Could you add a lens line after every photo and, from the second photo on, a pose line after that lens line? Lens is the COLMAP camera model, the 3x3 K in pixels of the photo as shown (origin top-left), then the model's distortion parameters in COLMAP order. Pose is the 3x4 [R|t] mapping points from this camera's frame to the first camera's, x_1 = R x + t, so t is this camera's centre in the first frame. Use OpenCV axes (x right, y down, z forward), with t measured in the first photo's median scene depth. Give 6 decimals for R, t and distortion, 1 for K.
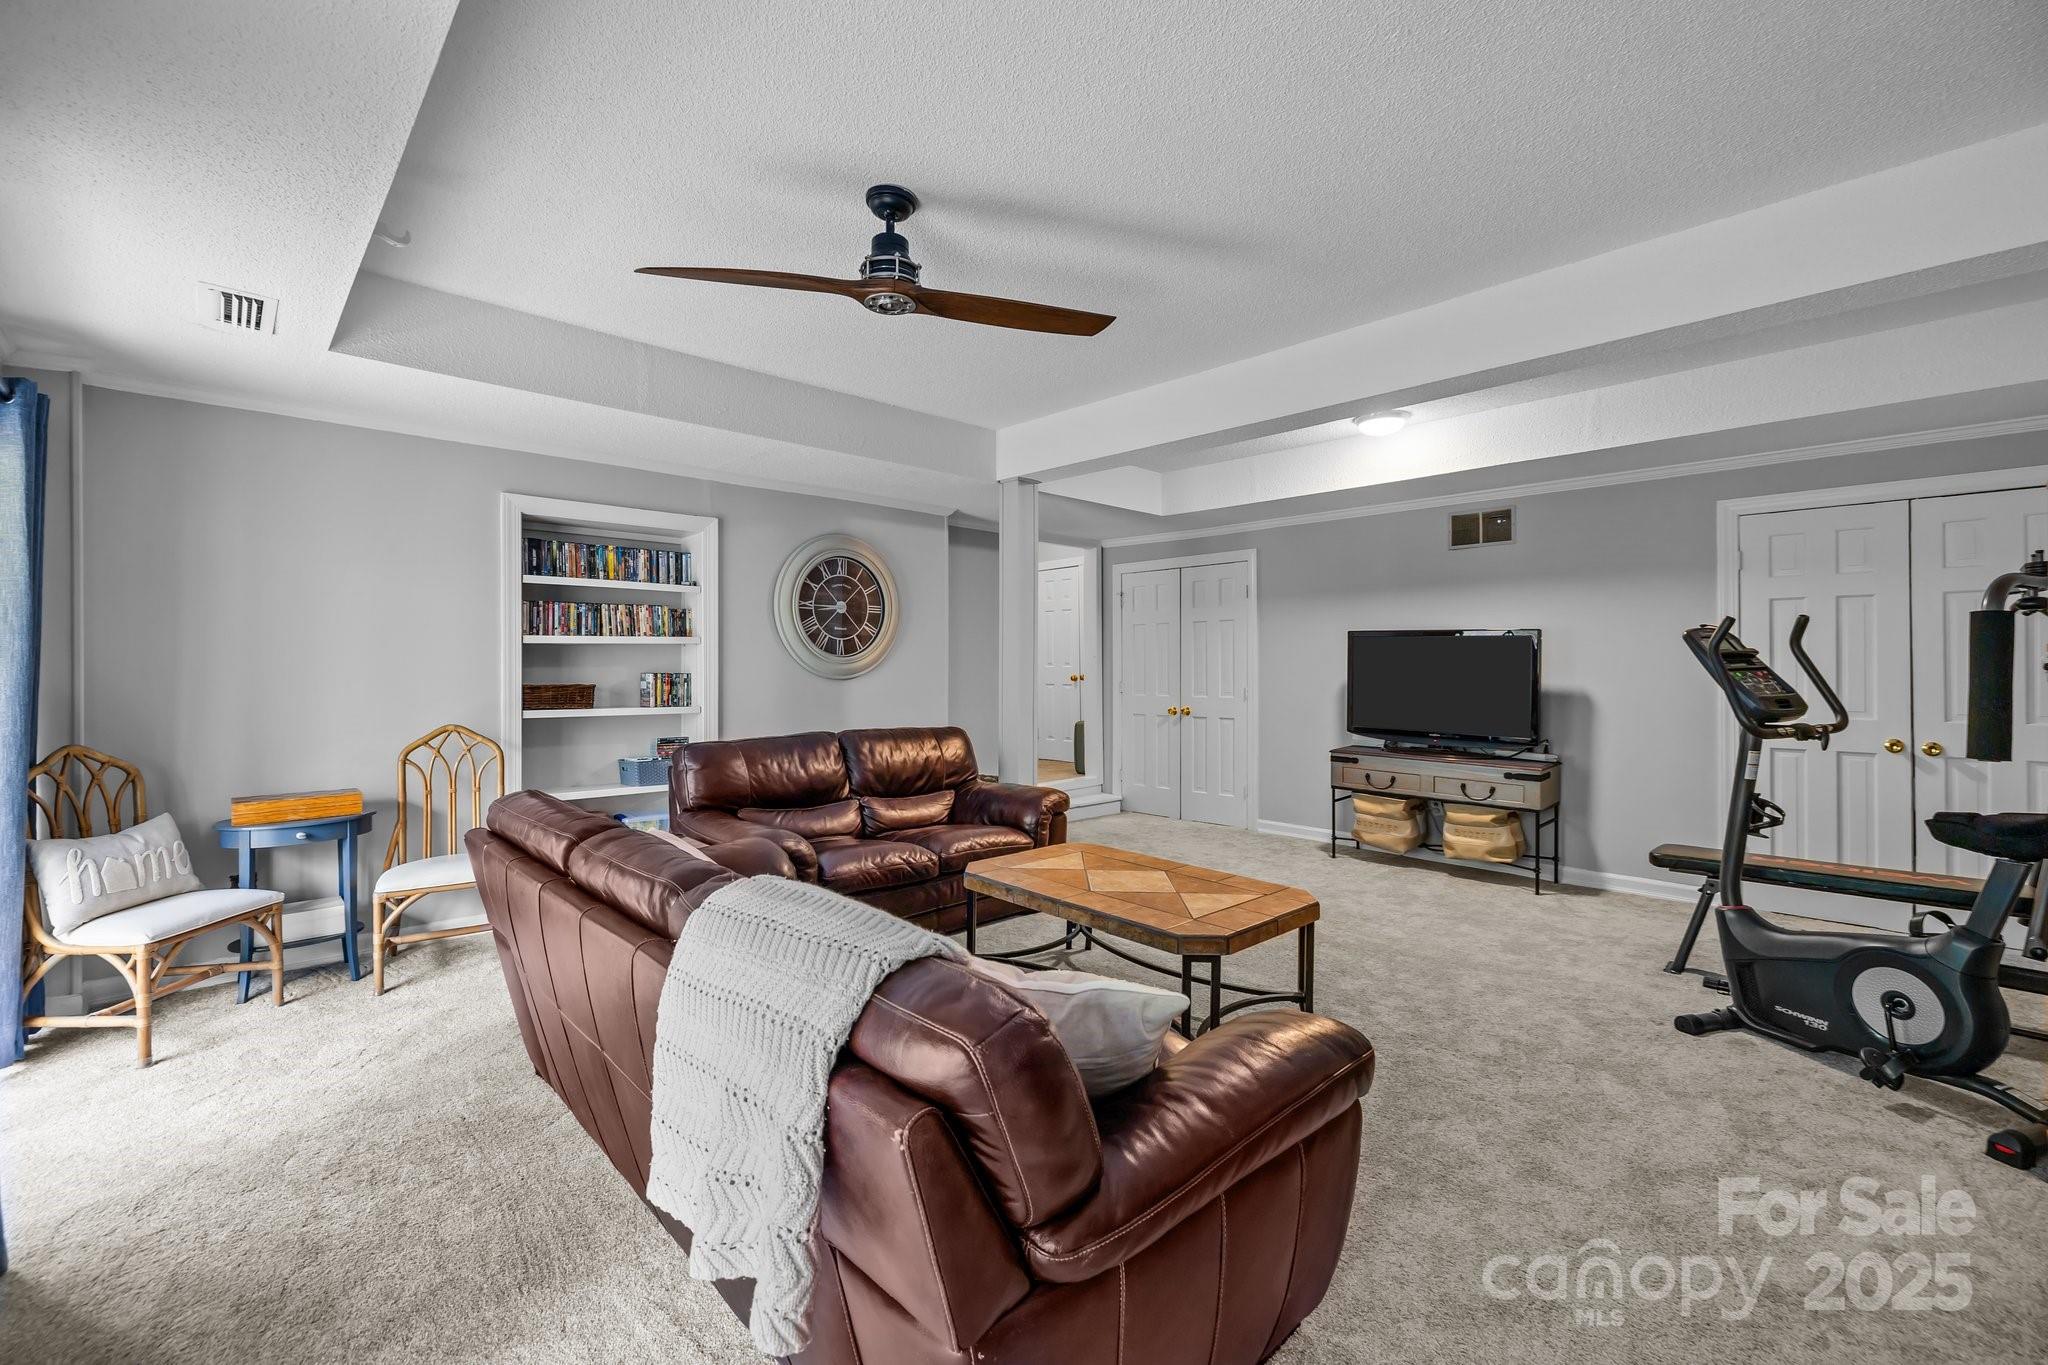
lens RADIAL K [[876.2, 0, 1012.3], [0, 876.2, 658.6], [0, 0, 1]] dist [0.000272, -0.000137]
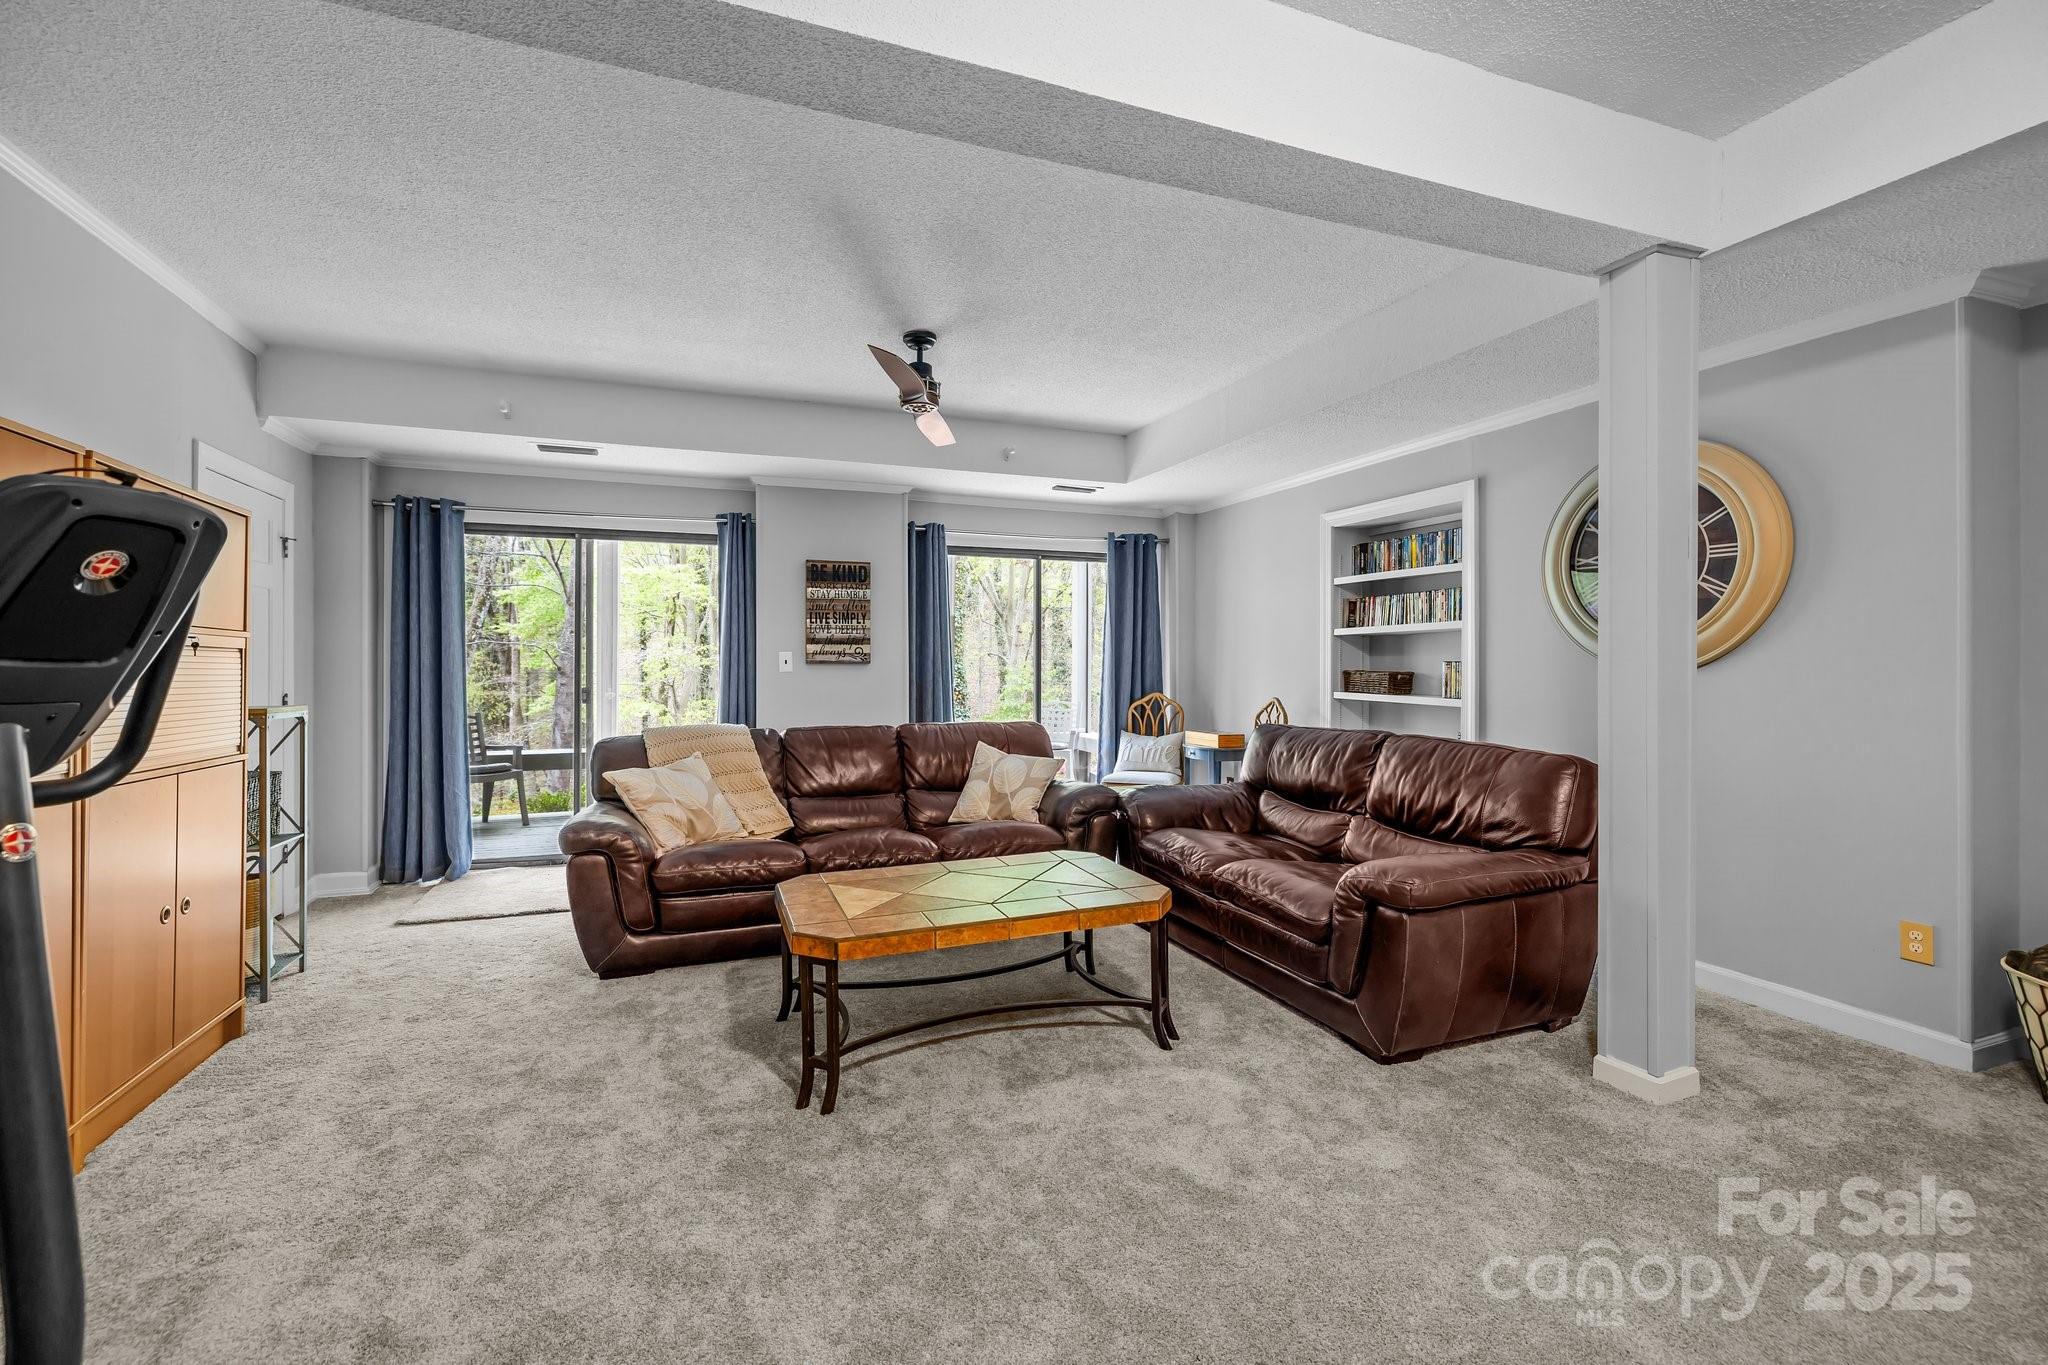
lens RADIAL K [[876.2, 0, 1012.3], [0, 876.2, 658.6], [0, 0, 1]] dist [0.000272, -0.000137]
pose [[-0.379868, -0.002548, -0.925037, 0.667323], [0.005013, 0.999976, -0.004813, 0.017144], [0.925027, -0.006466, -0.379846, 0.967635]]
